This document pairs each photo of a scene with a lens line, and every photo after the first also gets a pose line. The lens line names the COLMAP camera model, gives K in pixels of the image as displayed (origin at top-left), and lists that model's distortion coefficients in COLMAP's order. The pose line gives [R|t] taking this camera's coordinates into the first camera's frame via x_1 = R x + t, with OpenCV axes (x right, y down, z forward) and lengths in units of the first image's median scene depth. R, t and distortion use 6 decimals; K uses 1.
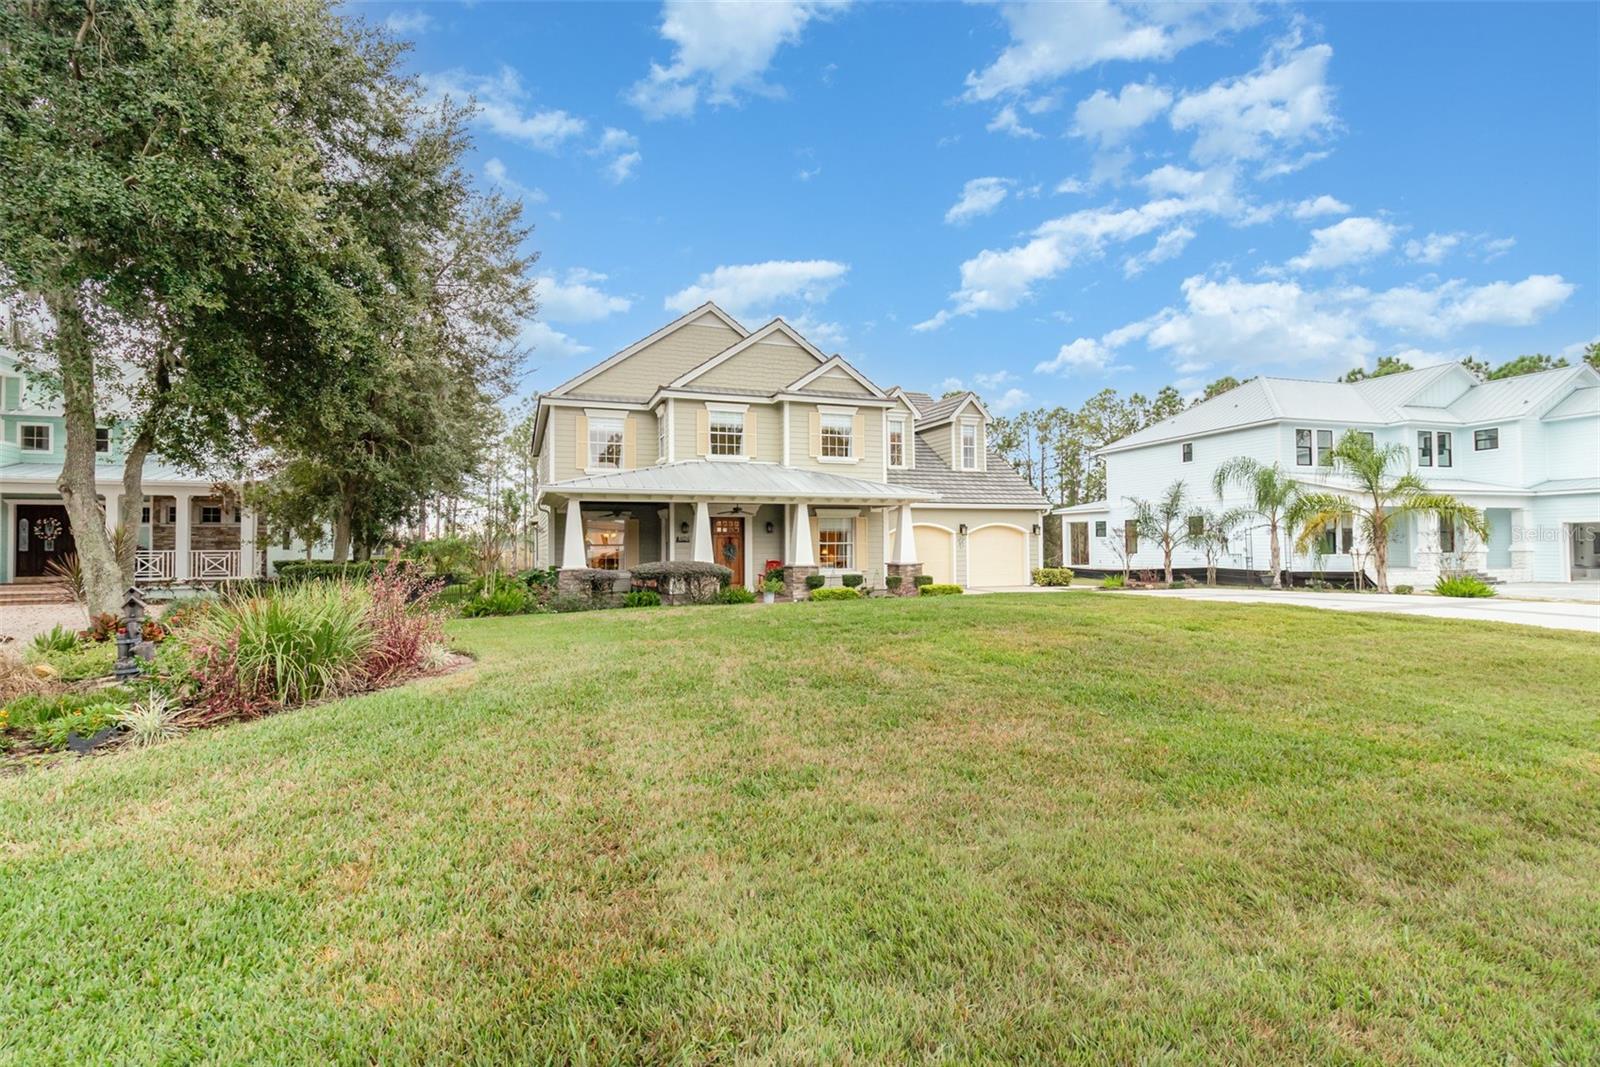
lens RADIAL K [[756.8, 0, 799.2], [0, 756.8, 581.3], [0, 0, 1]] dist [-0.000559, -0.000176]
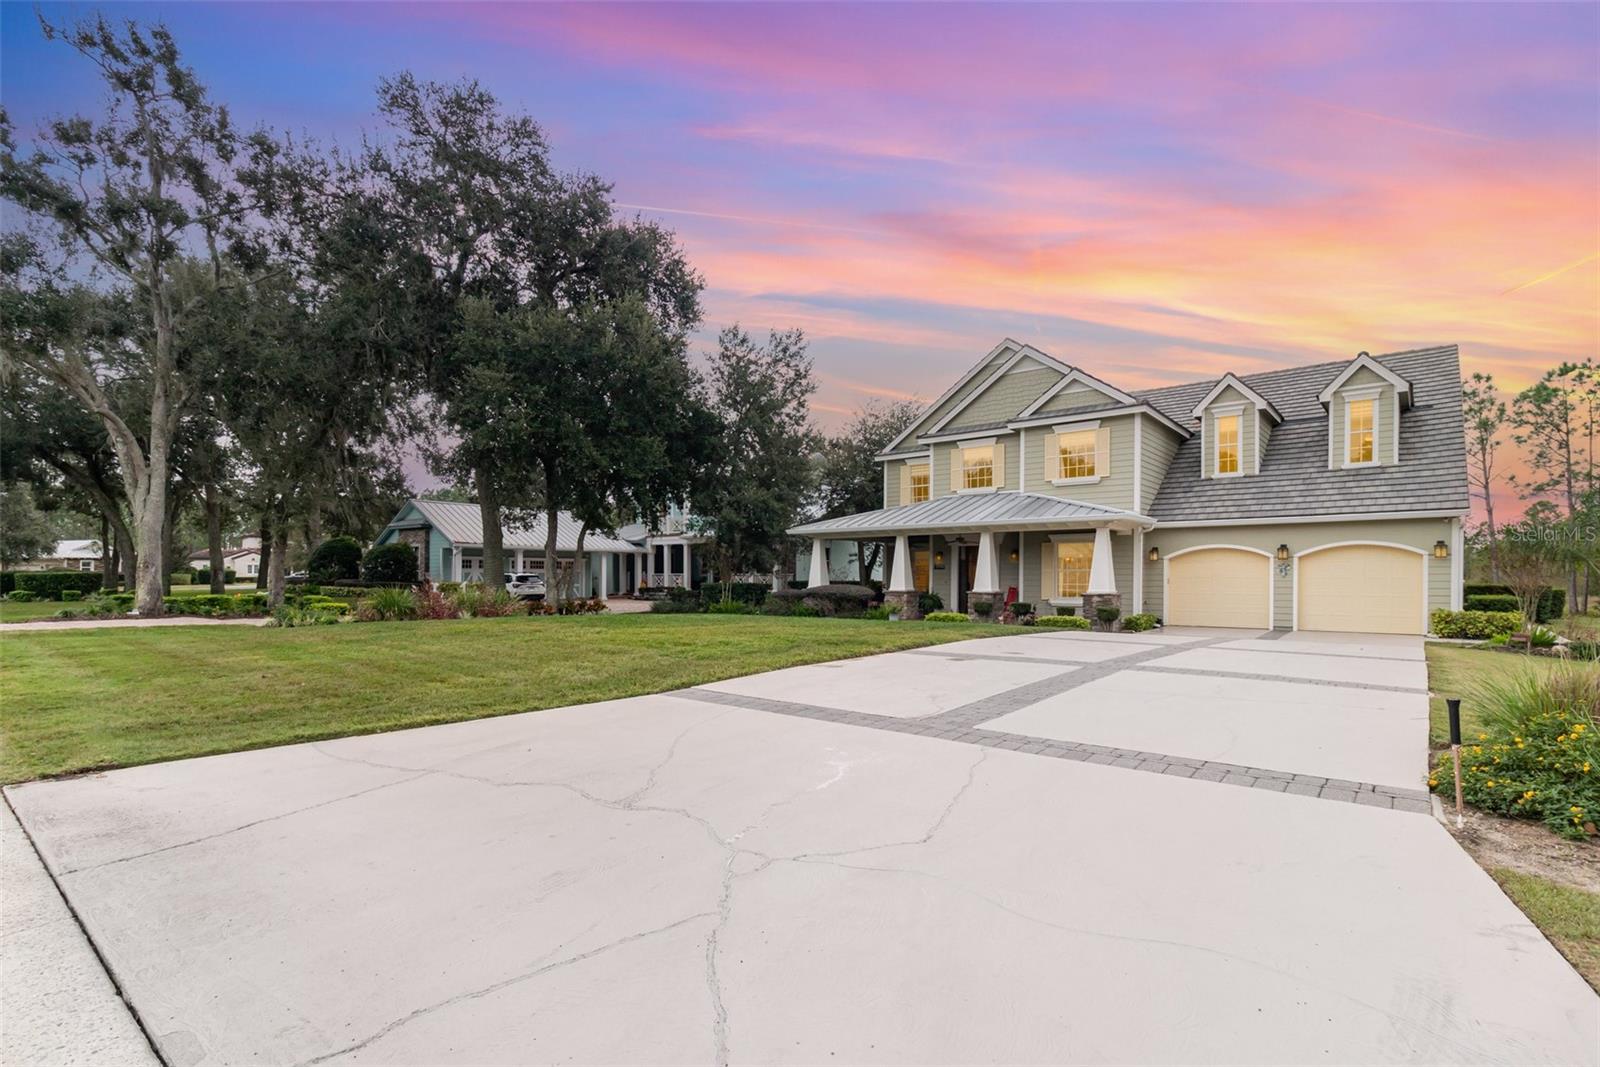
lens RADIAL K [[756.8, 0, 799.2], [0, 756.8, 581.3], [0, 0, 1]] dist [-0.000559, -0.000176]
pose [[0.494803, 0.014721, -0.868880, 0.587344], [-0.040898, 0.999143, -0.006363, -0.014744], [0.868042, 0.038683, 0.494981, 0.214561]]
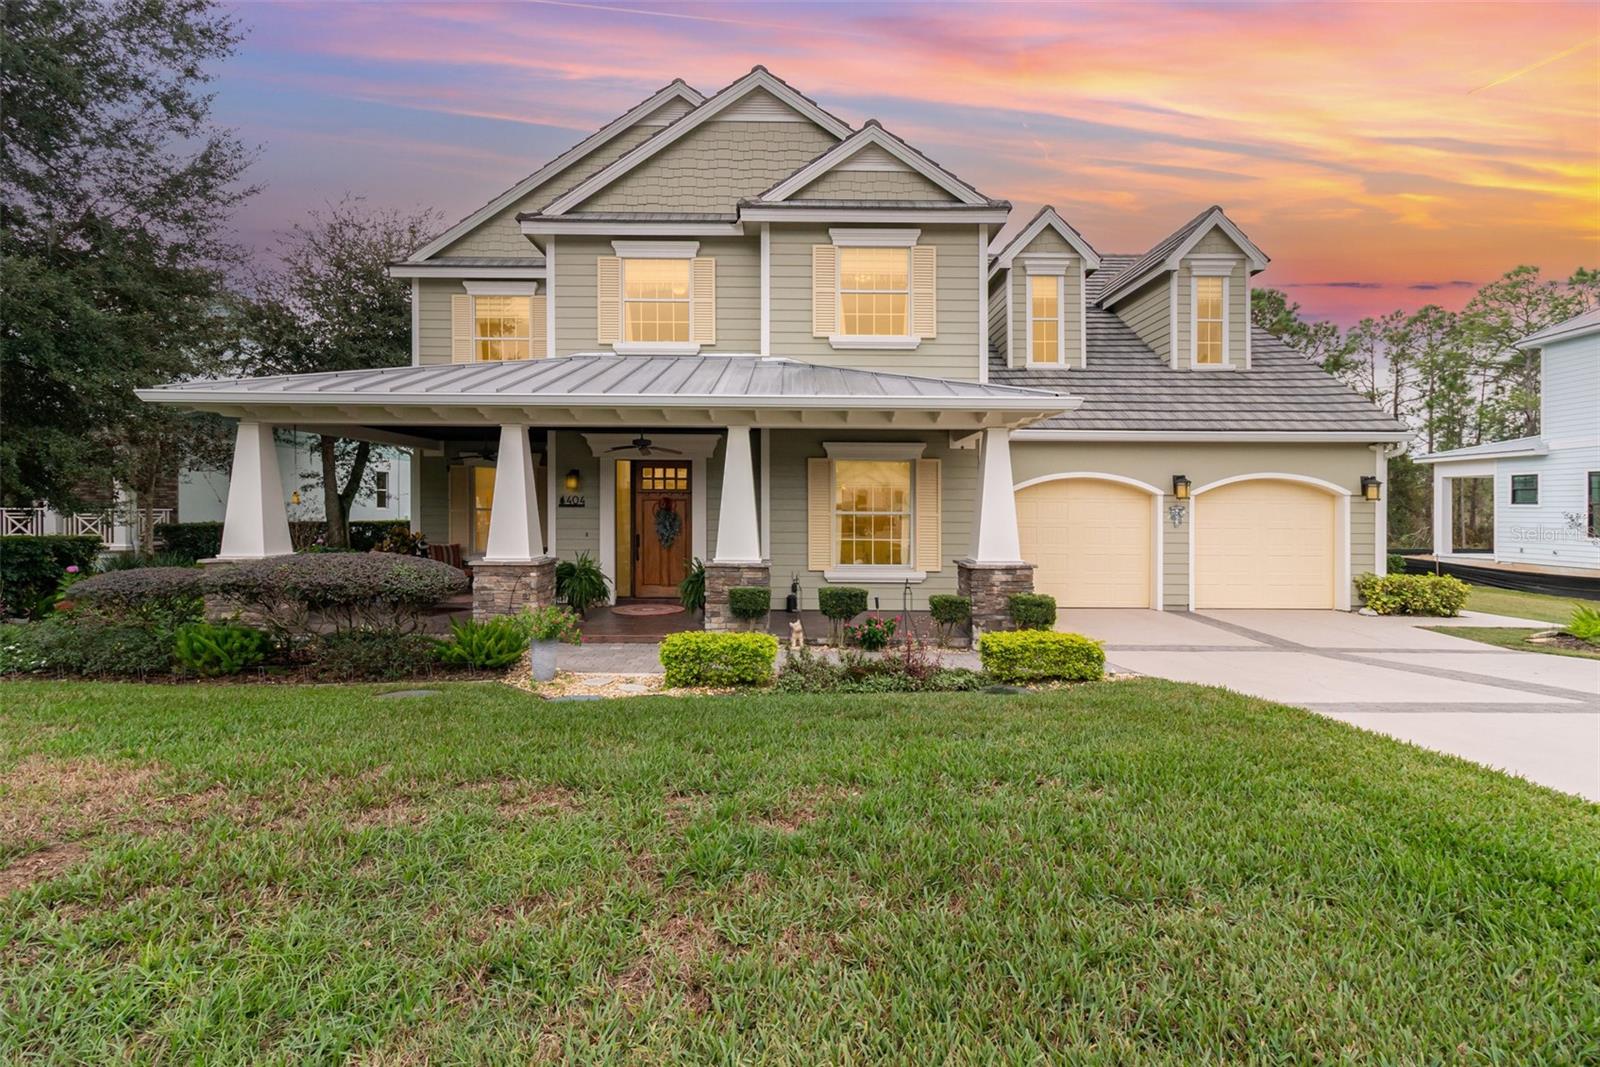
lens RADIAL K [[749.2, 0, 801.8], [0, 749.2, 527.8], [0, 0, 1]] dist [0.000711, -0.007204]
pose [[0.934951, 0.023822, -0.353975, 0.153609], [-0.029947, 0.999481, -0.011835, -0.028927], [0.353510, 0.021666, 0.935180, 0.459065]]
